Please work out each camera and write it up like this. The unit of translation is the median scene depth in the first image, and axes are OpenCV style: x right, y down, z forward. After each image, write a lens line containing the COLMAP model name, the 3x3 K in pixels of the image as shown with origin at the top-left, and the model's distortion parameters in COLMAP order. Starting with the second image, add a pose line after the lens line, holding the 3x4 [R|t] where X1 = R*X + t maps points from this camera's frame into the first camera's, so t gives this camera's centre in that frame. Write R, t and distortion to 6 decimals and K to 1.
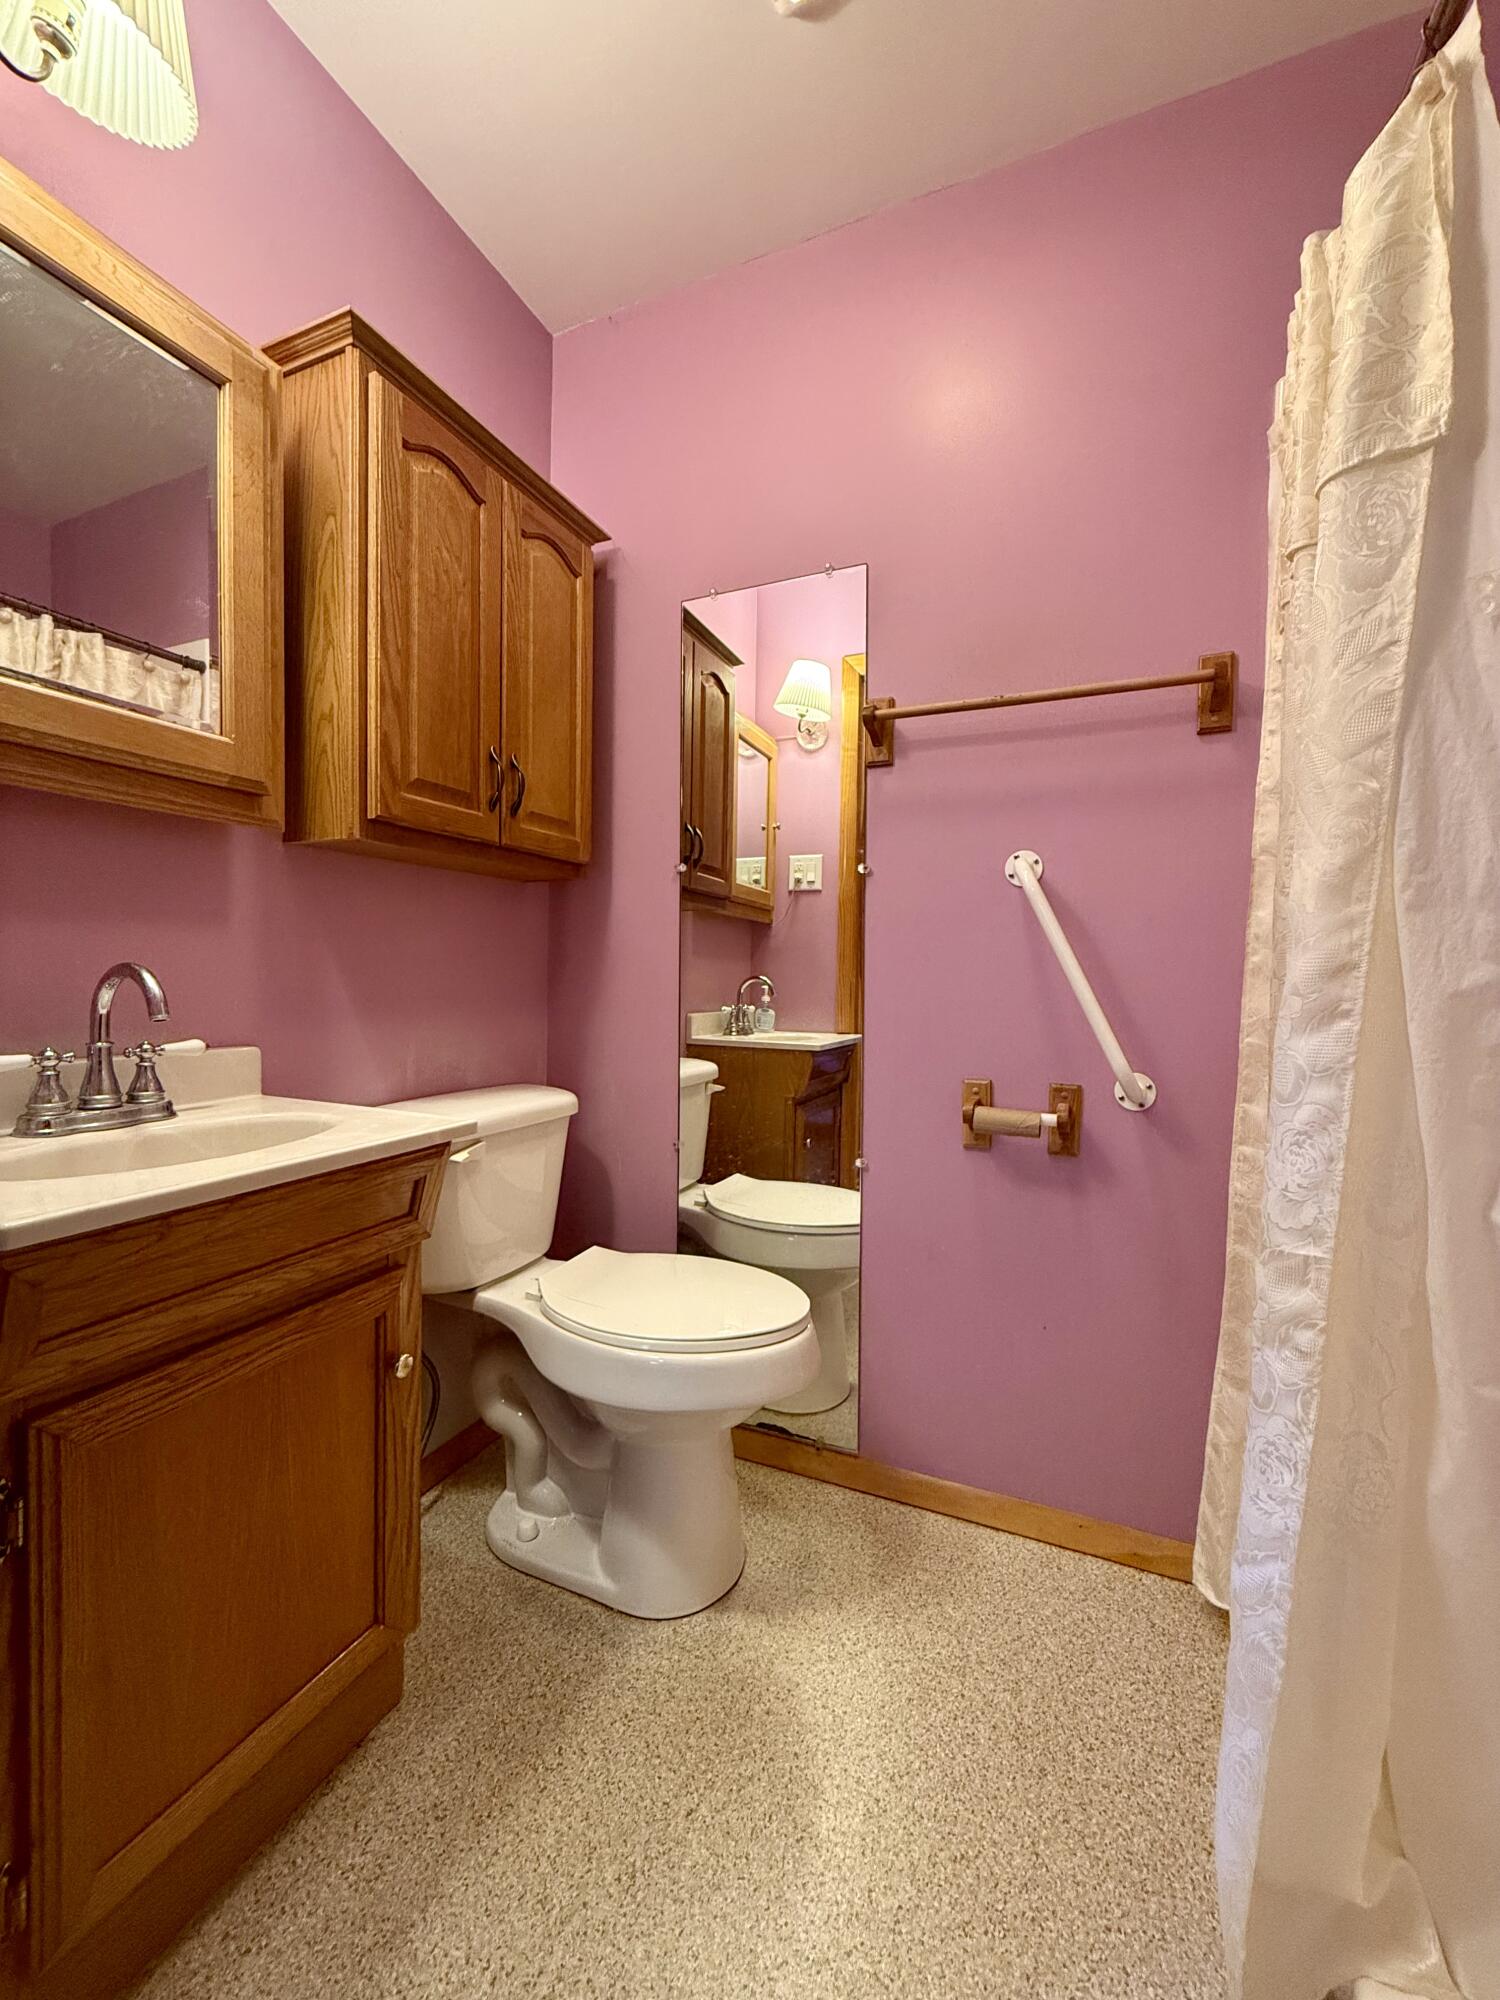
lens RADIAL K [[799.3, 0, 750.0], [0, 799.3, 1000.0], [0, 0, 1]] dist [0.000900, -0.000199]
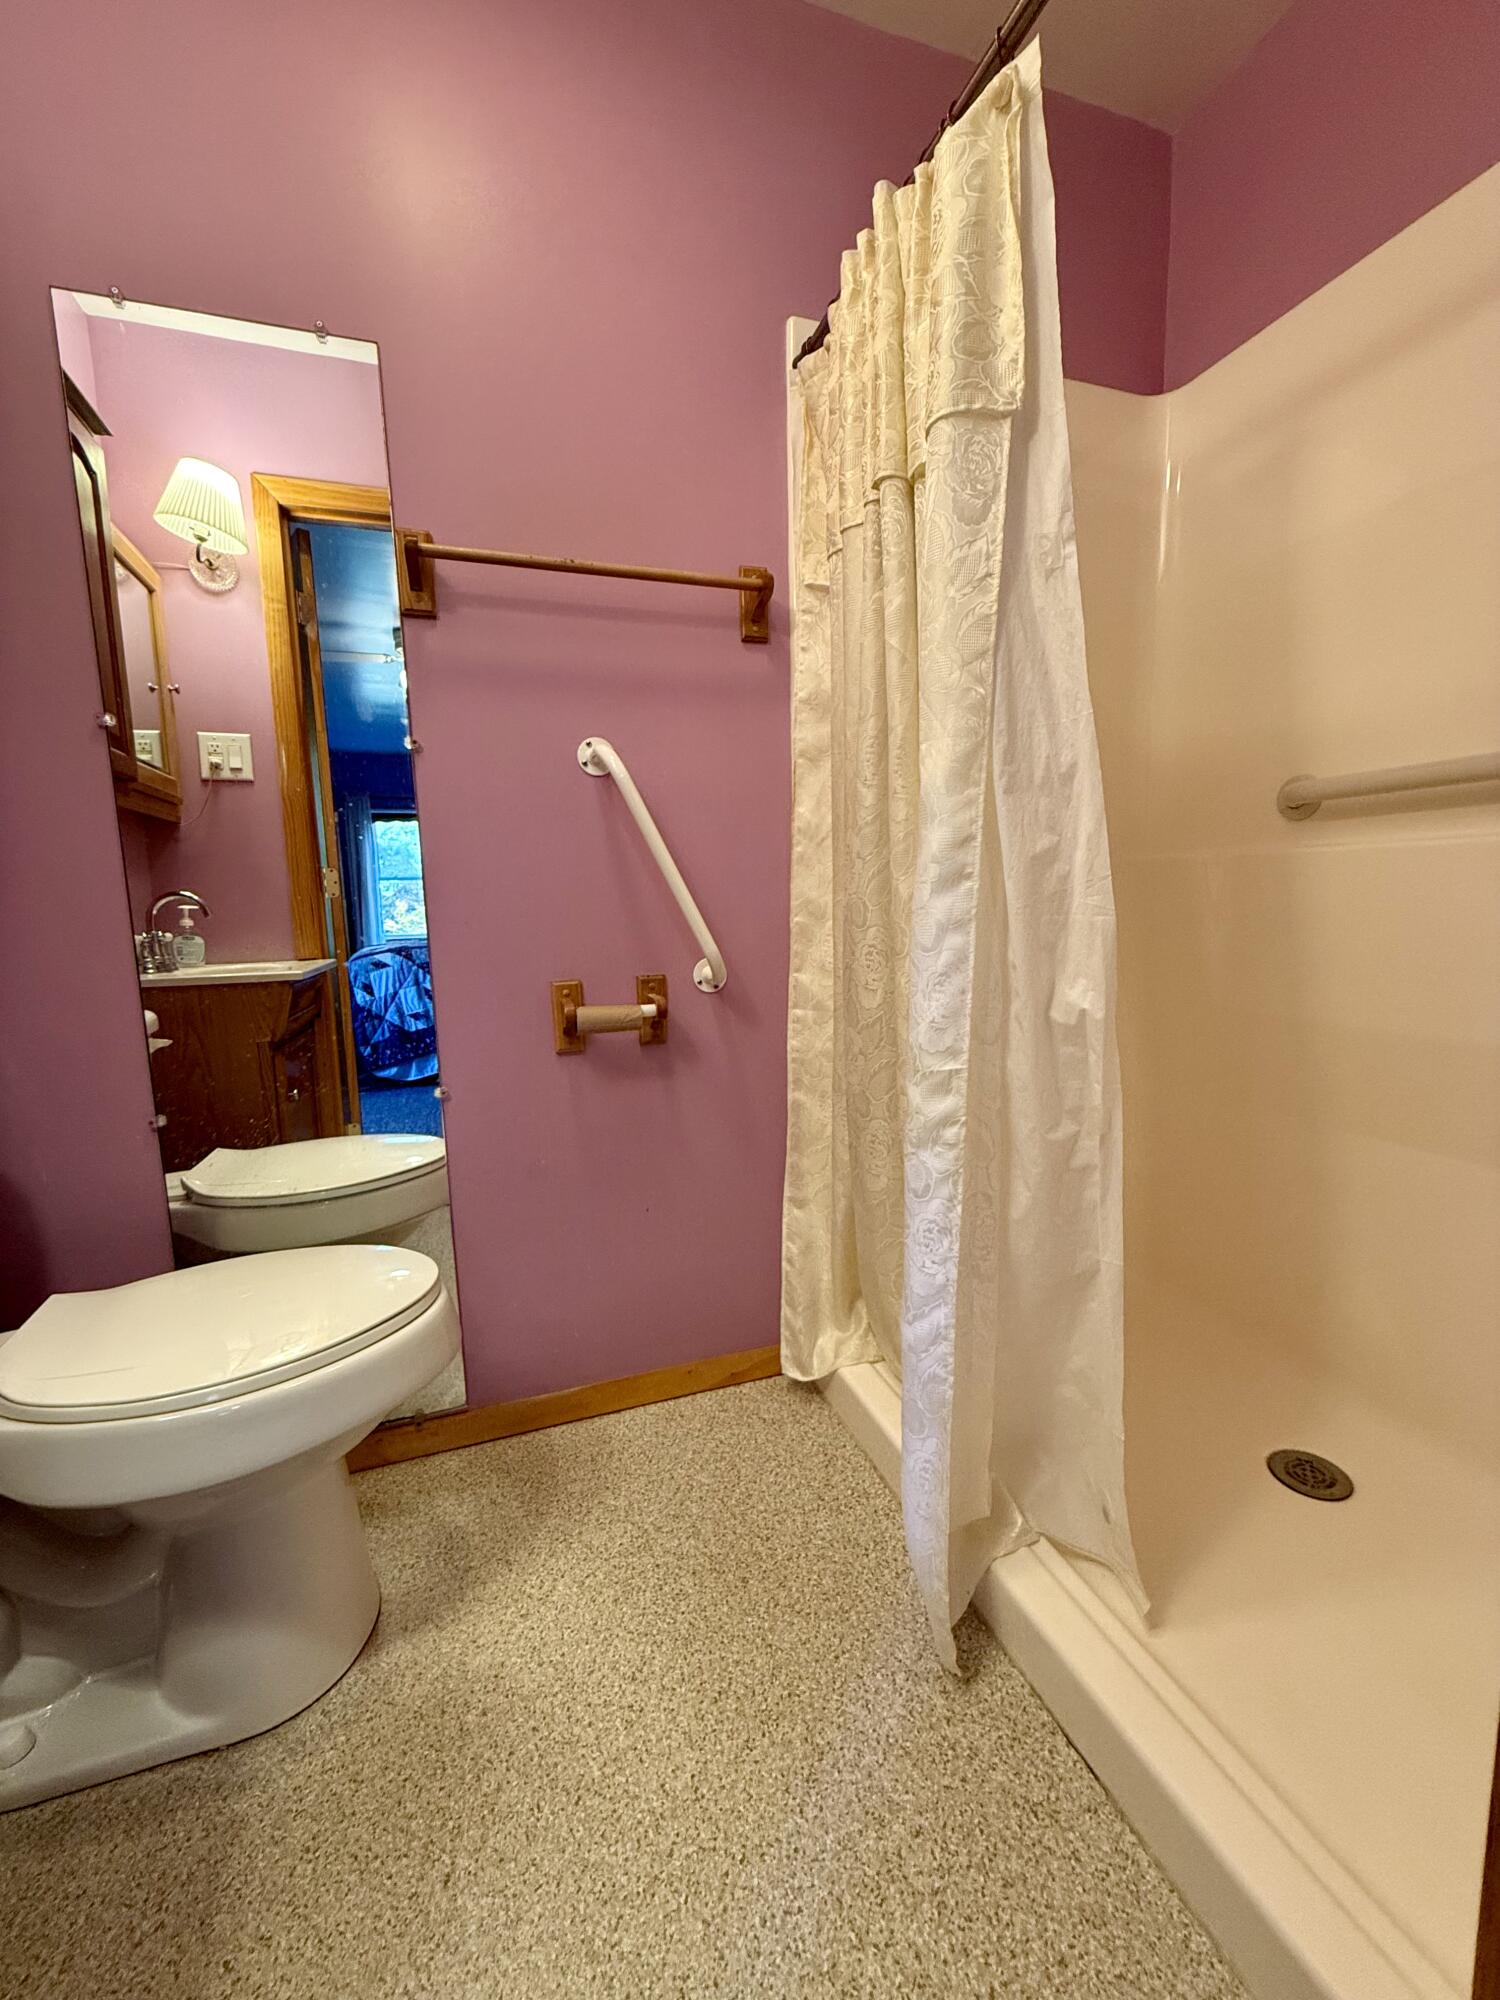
lens RADIAL K [[799.3, 0, 750.0], [0, 799.3, 1000.0], [0, 0, 1]] dist [0.000900, -0.000199]
pose [[0.736759, -0.118444, 0.665700, -0.222480], [0.054715, 0.991753, 0.115901, 0.027617], [-0.673937, -0.048967, 0.737164, 0.172929]]
